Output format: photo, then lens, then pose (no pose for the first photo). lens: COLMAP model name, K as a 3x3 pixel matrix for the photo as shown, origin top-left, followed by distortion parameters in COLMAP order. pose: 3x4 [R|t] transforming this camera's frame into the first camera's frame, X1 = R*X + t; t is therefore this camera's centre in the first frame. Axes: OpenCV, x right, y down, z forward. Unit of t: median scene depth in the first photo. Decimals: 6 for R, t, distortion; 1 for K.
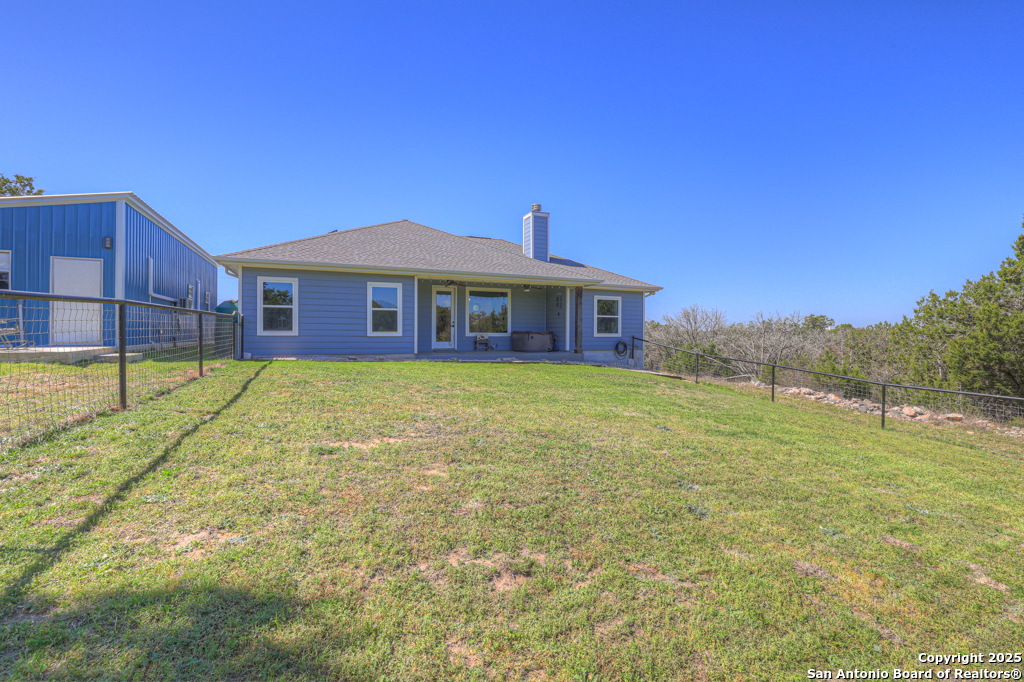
lens RADIAL K [[435.0, 0, 513.6], [0, 435.0, 335.3], [0, 0, 1]] dist [-0.028964, -0.000392]
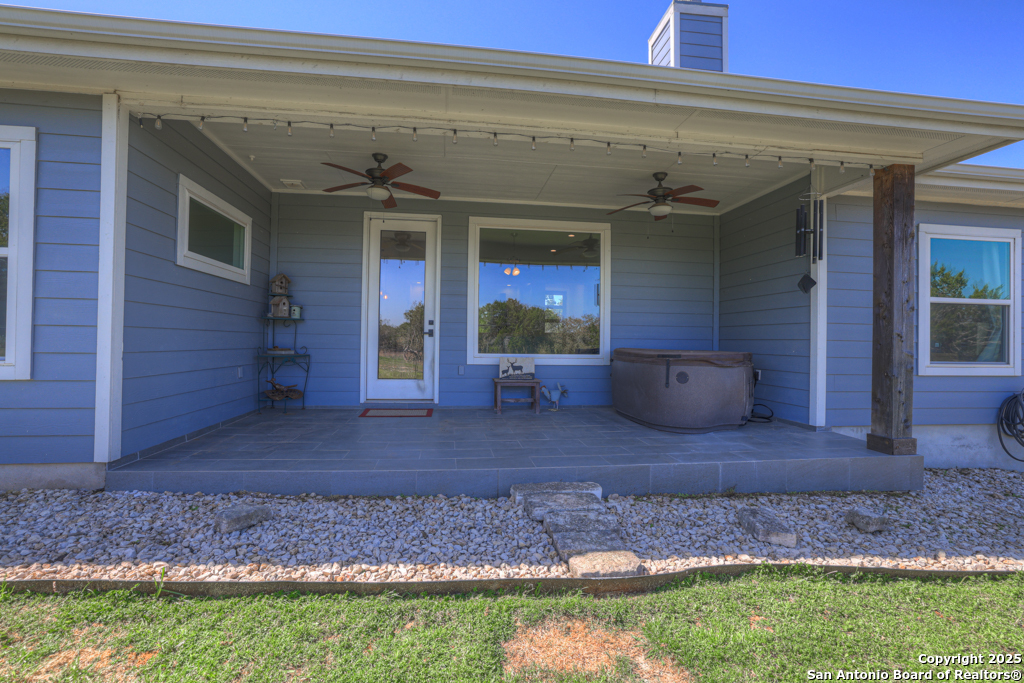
lens RADIAL K [[435.0, 0, 502.5], [0, 435.0, 339.9], [0, 0, 1]] dist [-0.028964, -0.000392]
pose [[0.951573, 0.007822, -0.307324, 0.018597], [-0.011249, 0.999893, -0.009380, -0.013613], [0.307217, 0.012383, 0.951559, 0.682801]]
